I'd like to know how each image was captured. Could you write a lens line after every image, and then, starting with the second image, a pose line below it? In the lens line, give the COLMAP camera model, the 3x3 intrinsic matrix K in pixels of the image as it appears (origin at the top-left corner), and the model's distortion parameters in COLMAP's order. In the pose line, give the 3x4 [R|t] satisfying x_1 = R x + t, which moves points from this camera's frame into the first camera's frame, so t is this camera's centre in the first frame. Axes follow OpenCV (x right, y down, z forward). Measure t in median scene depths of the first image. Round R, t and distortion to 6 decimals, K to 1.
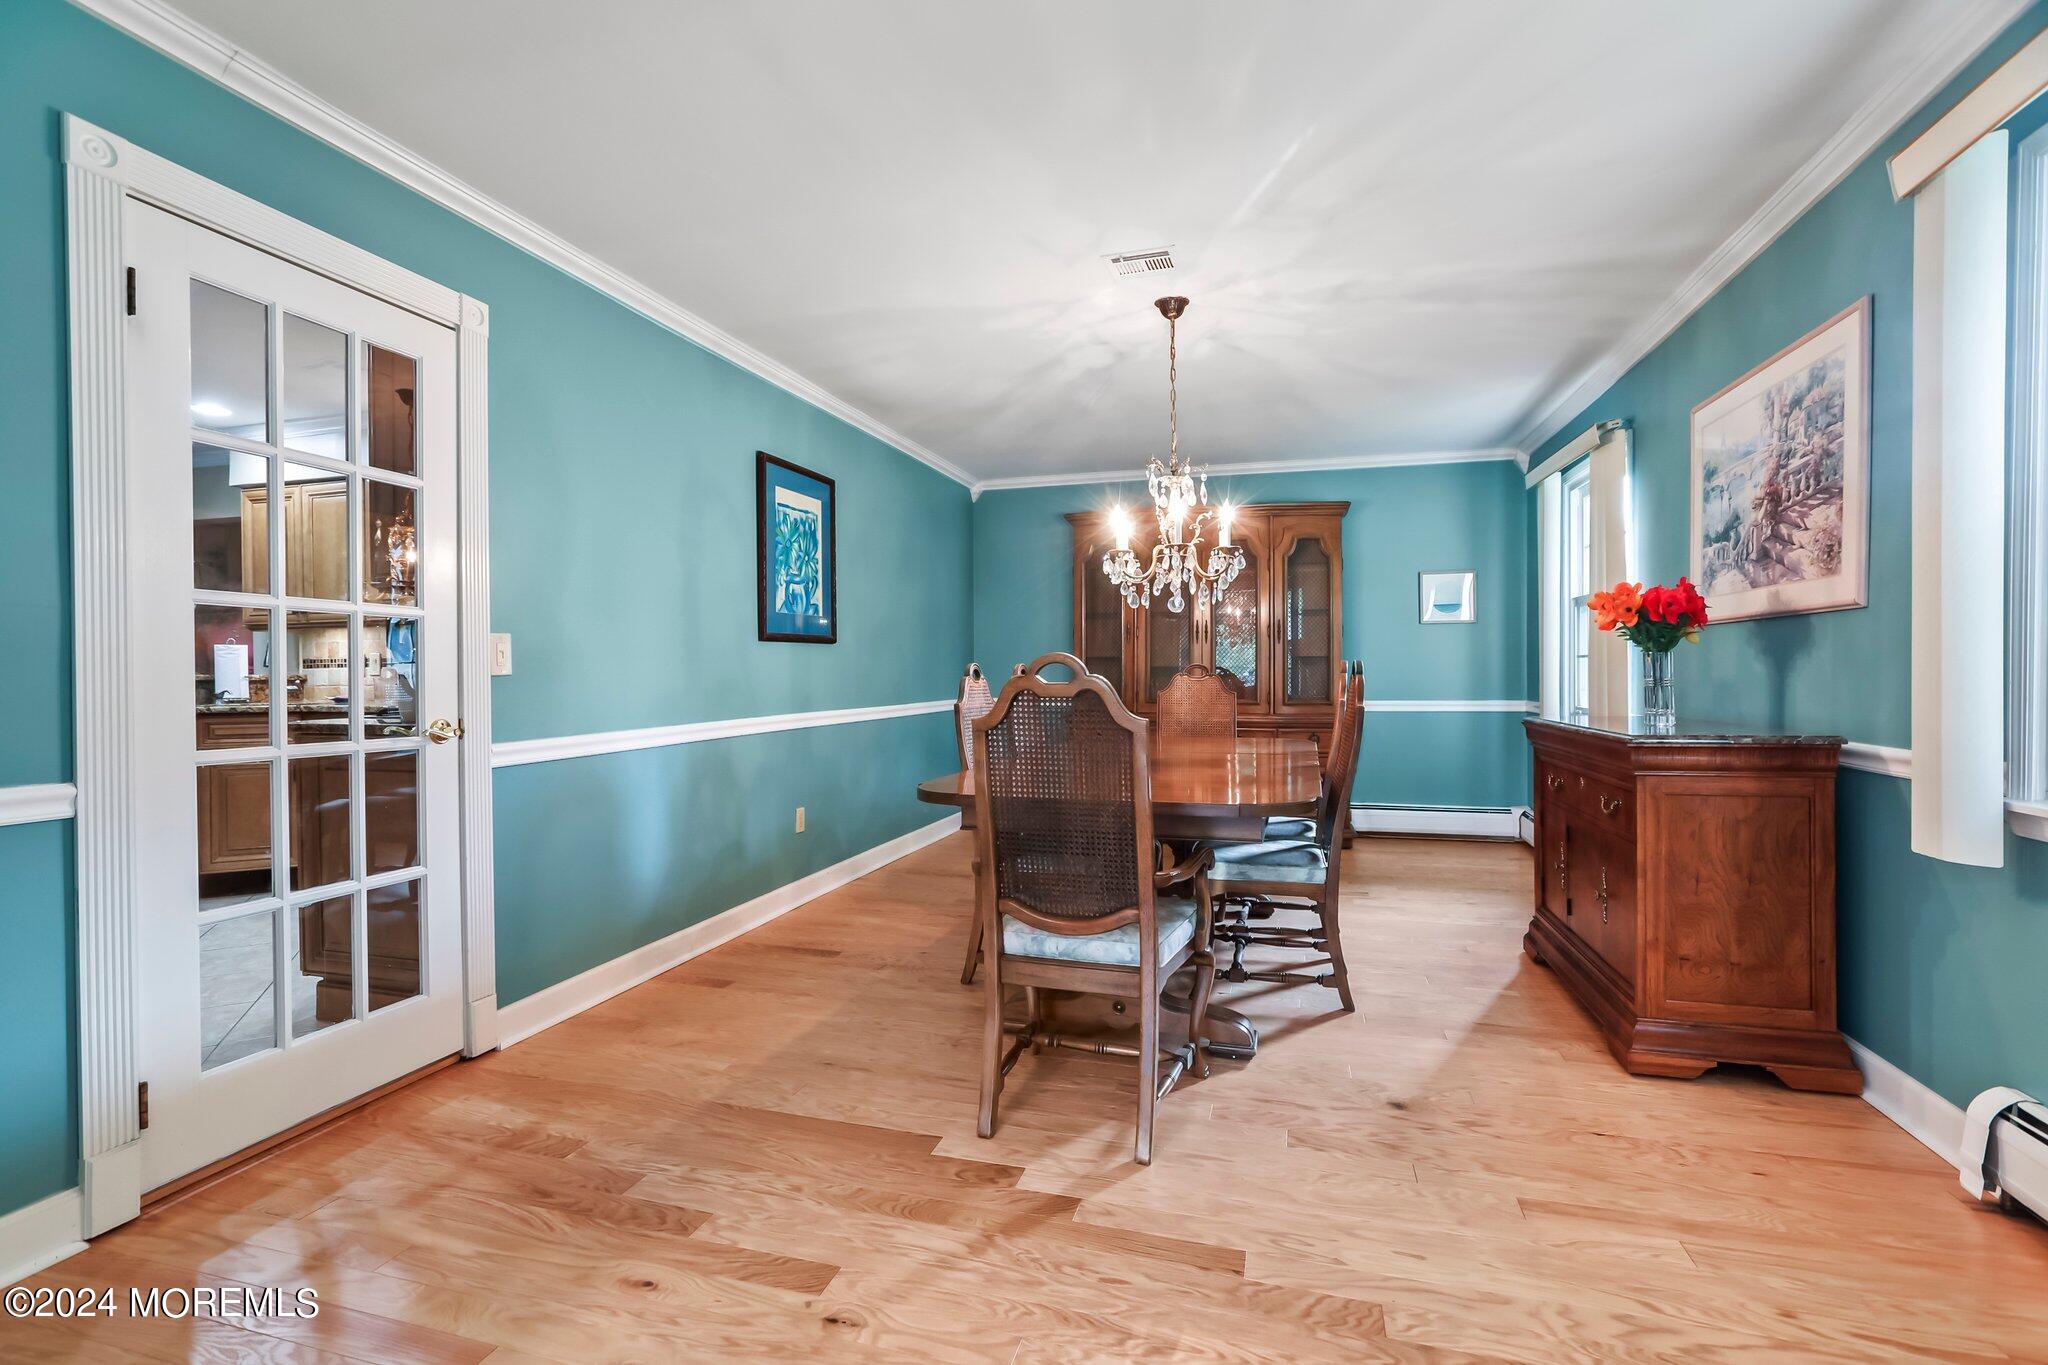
lens RADIAL K [[935.2, 0, 1021.2], [0, 935.2, 679.8], [0, 0, 1]] dist [-0.038096, 0.015125]
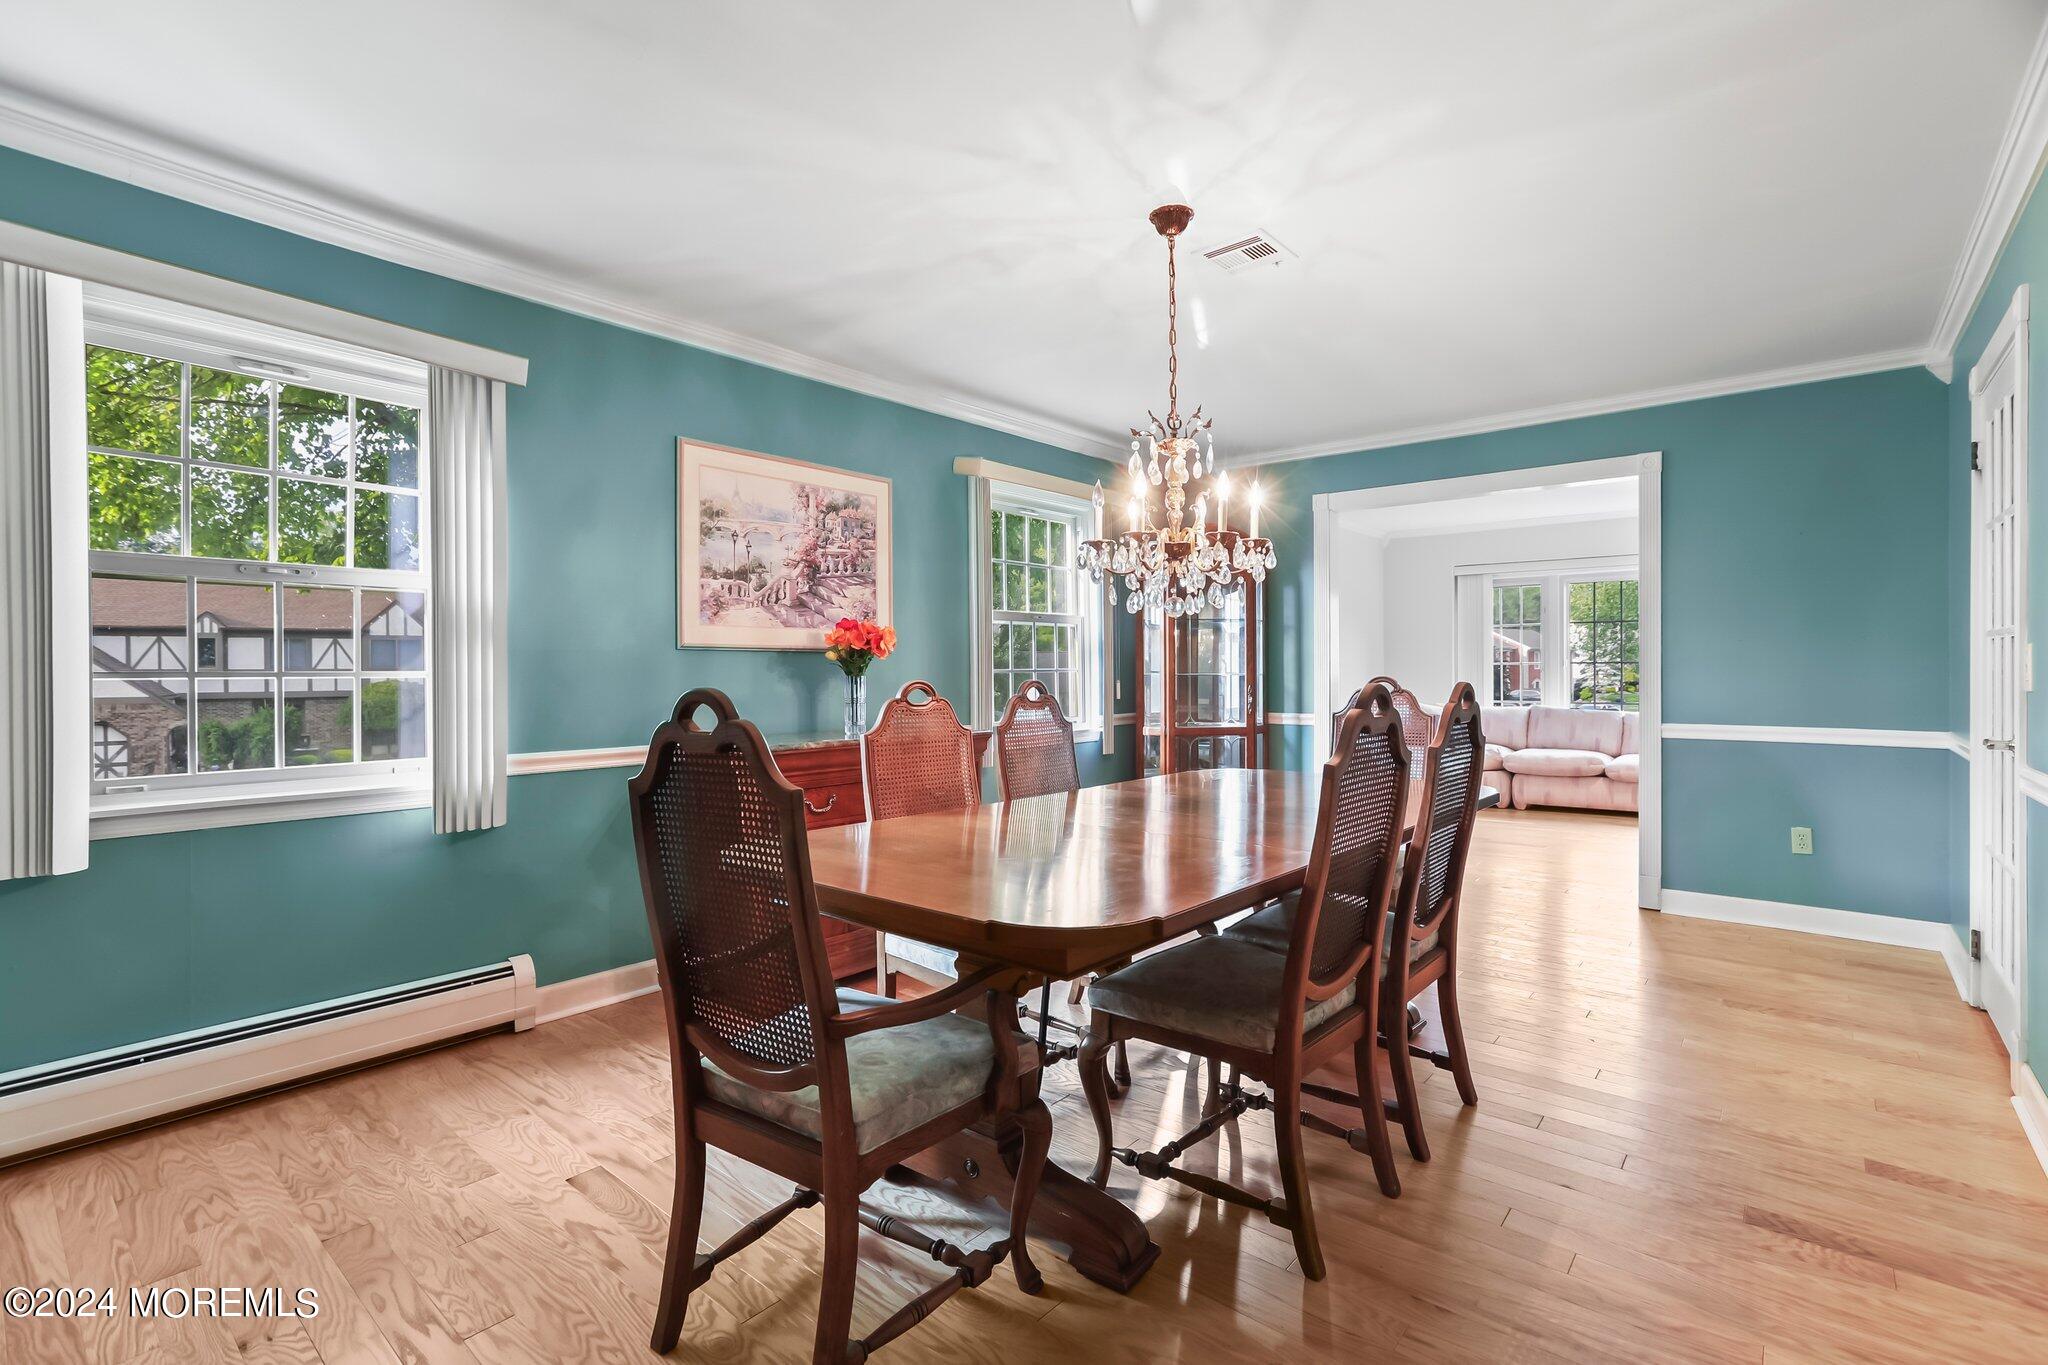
lens RADIAL K [[935.2, 0, 1022.6], [0, 935.2, 677.8], [0, 0, 1]] dist [-0.038096, 0.015125]
pose [[-0.914217, 0.009861, 0.405105, -0.038163], [0.015786, 0.999812, 0.011288, -0.037903], [-0.404917, 0.016715, -0.914201, 2.055238]]
